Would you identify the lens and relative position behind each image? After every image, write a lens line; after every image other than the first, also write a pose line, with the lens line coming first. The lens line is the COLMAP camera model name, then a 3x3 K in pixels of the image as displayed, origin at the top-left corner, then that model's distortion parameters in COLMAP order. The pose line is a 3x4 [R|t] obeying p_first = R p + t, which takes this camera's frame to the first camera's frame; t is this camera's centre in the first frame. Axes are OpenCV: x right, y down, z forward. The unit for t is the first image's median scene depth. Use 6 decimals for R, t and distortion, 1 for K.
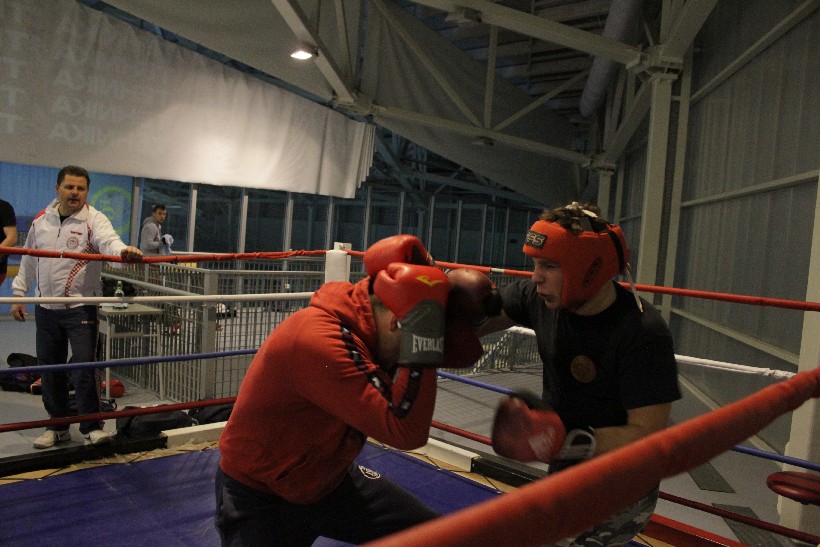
lens RADIAL K [[687.0, 0, 399.3], [0, 687.0, 275.4], [0, 0, 1]] dist [-0.166098, 0.153111]
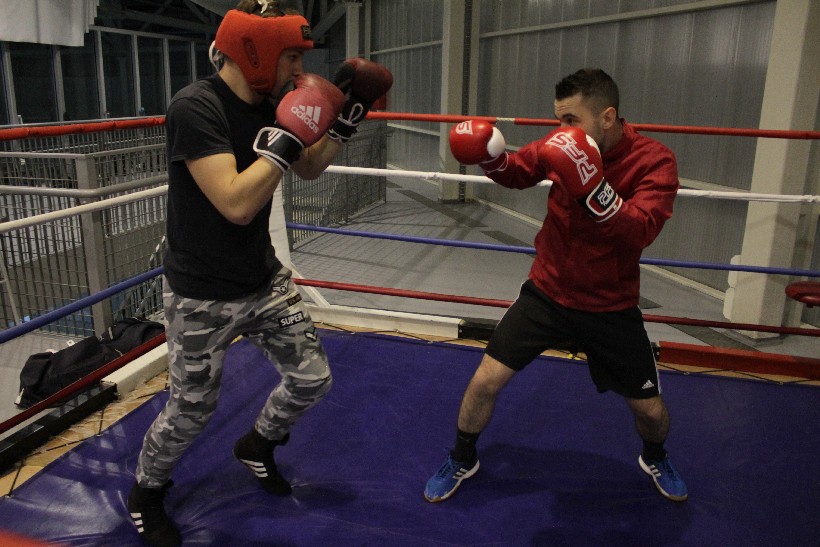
lens RADIAL K [[687.0, 0, 399.3], [0, 687.0, 275.4], [0, 0, 1]] dist [-0.166098, 0.153111]
pose [[0.883799, -0.182870, 0.430648, -0.148535], [0.078445, 0.965339, 0.248932, -0.015836], [-0.461244, -0.186224, 0.867511, 0.091898]]
